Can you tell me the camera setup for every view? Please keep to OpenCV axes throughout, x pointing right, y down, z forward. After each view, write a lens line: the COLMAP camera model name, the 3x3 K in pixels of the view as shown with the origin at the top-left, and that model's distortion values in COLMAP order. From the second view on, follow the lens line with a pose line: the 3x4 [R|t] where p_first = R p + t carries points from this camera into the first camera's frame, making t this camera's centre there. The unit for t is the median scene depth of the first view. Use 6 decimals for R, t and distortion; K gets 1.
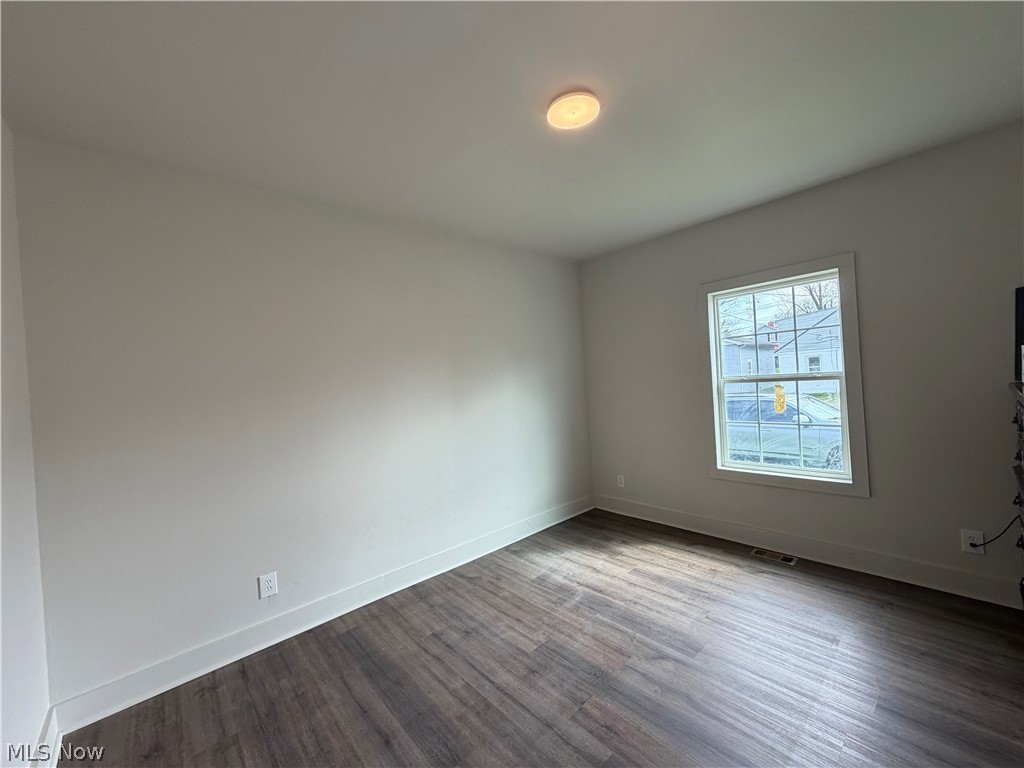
lens RADIAL K [[408.6, 0, 512.0], [0, 408.6, 382.2], [0, 0, 1]] dist [-0.002219, 0.001133]
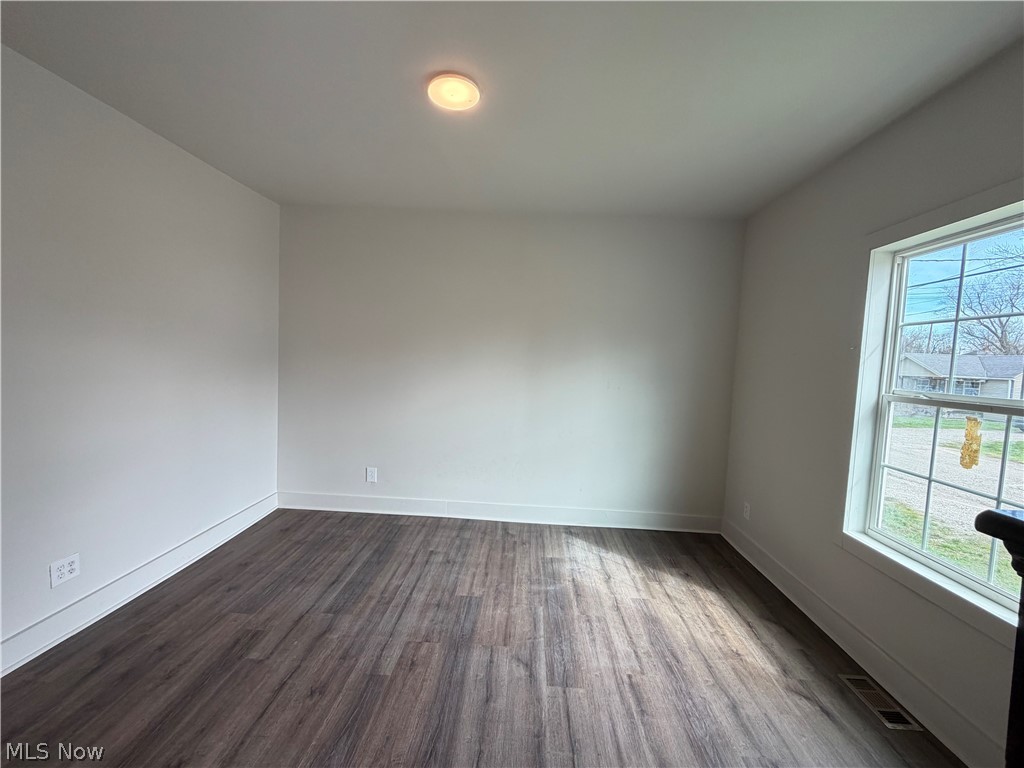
lens RADIAL K [[408.6, 0, 508.6], [0, 408.6, 384.1], [0, 0, 1]] dist [-0.002219, 0.001133]
pose [[0.706934, 0.138879, -0.693510, 0.691899], [-0.093887, 0.990282, 0.102604, -0.039961], [0.701020, -0.007423, 0.713103, 0.240890]]
